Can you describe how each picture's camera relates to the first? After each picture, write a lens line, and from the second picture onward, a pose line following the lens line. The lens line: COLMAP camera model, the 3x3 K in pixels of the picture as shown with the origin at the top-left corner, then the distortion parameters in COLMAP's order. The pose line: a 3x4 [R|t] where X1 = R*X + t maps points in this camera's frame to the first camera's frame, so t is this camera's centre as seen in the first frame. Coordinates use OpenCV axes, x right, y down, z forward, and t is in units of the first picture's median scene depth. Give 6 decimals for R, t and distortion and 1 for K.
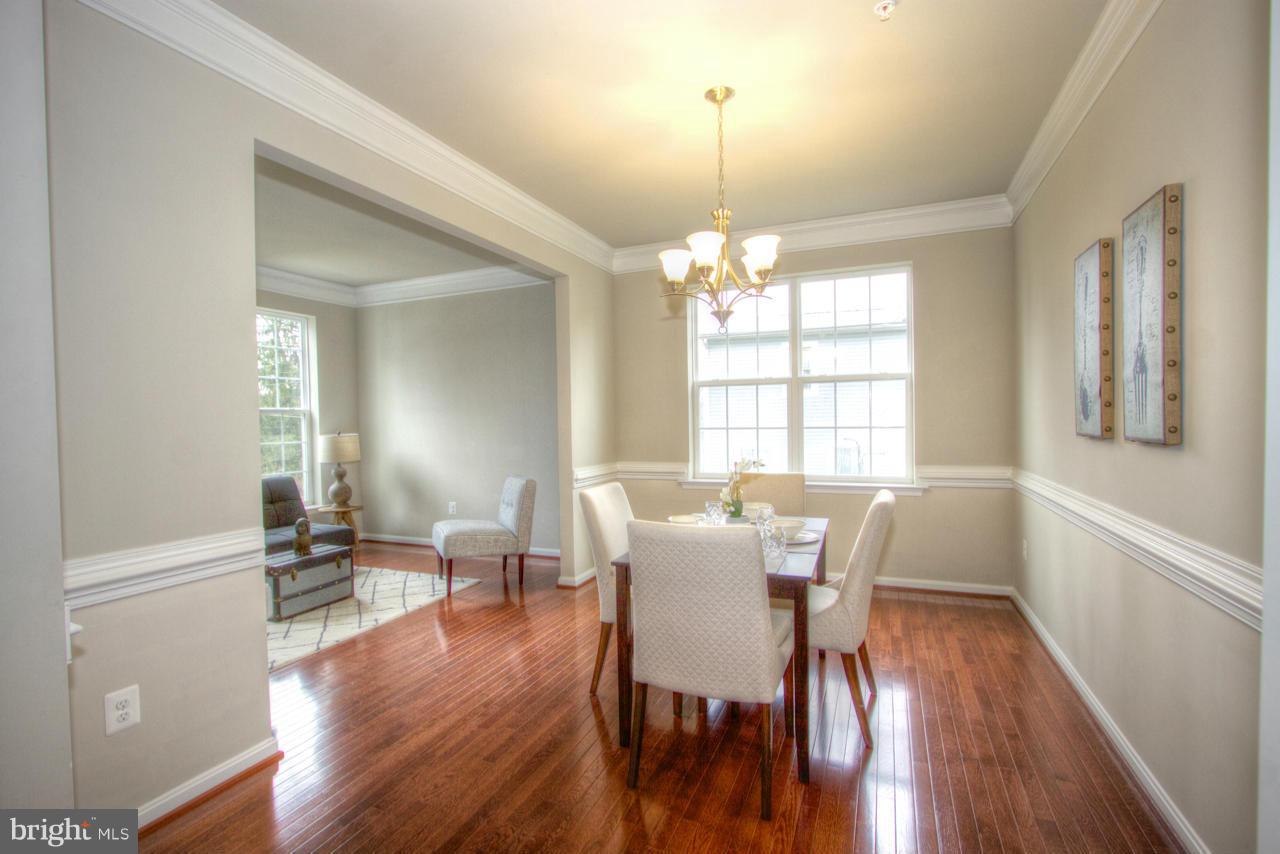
lens RADIAL K [[595.2, 0, 627.6], [0, 595.2, 431.4], [0, 0, 1]] dist [-0.016448, 0.001266]
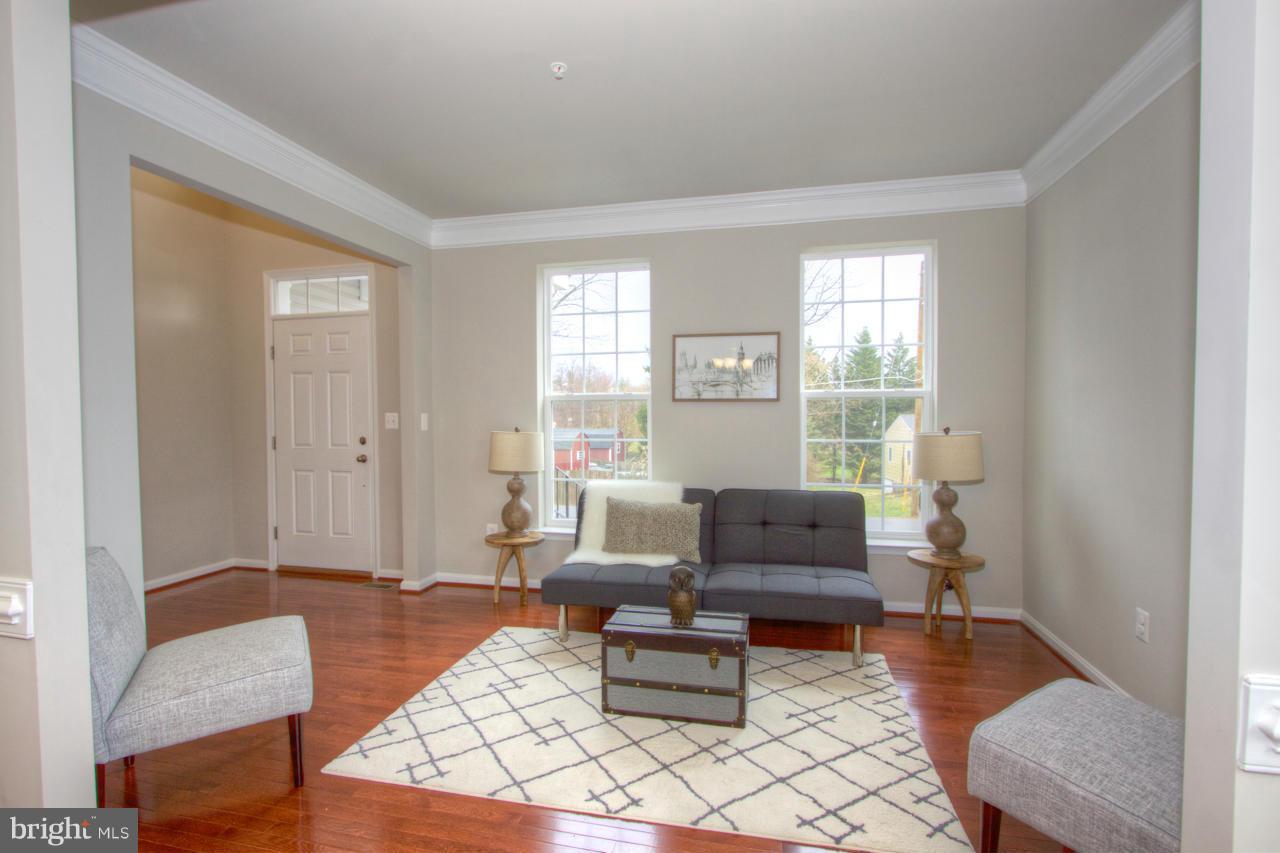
lens RADIAL K [[595.2, 0, 627.6], [0, 595.2, 430.9], [0, 0, 1]] dist [-0.016448, 0.001266]
pose [[0.166738, 0.043878, -0.985024, 0.057891], [-0.015862, 0.998999, 0.041815, -0.022617], [0.985874, 0.008652, 0.167267, 0.819062]]
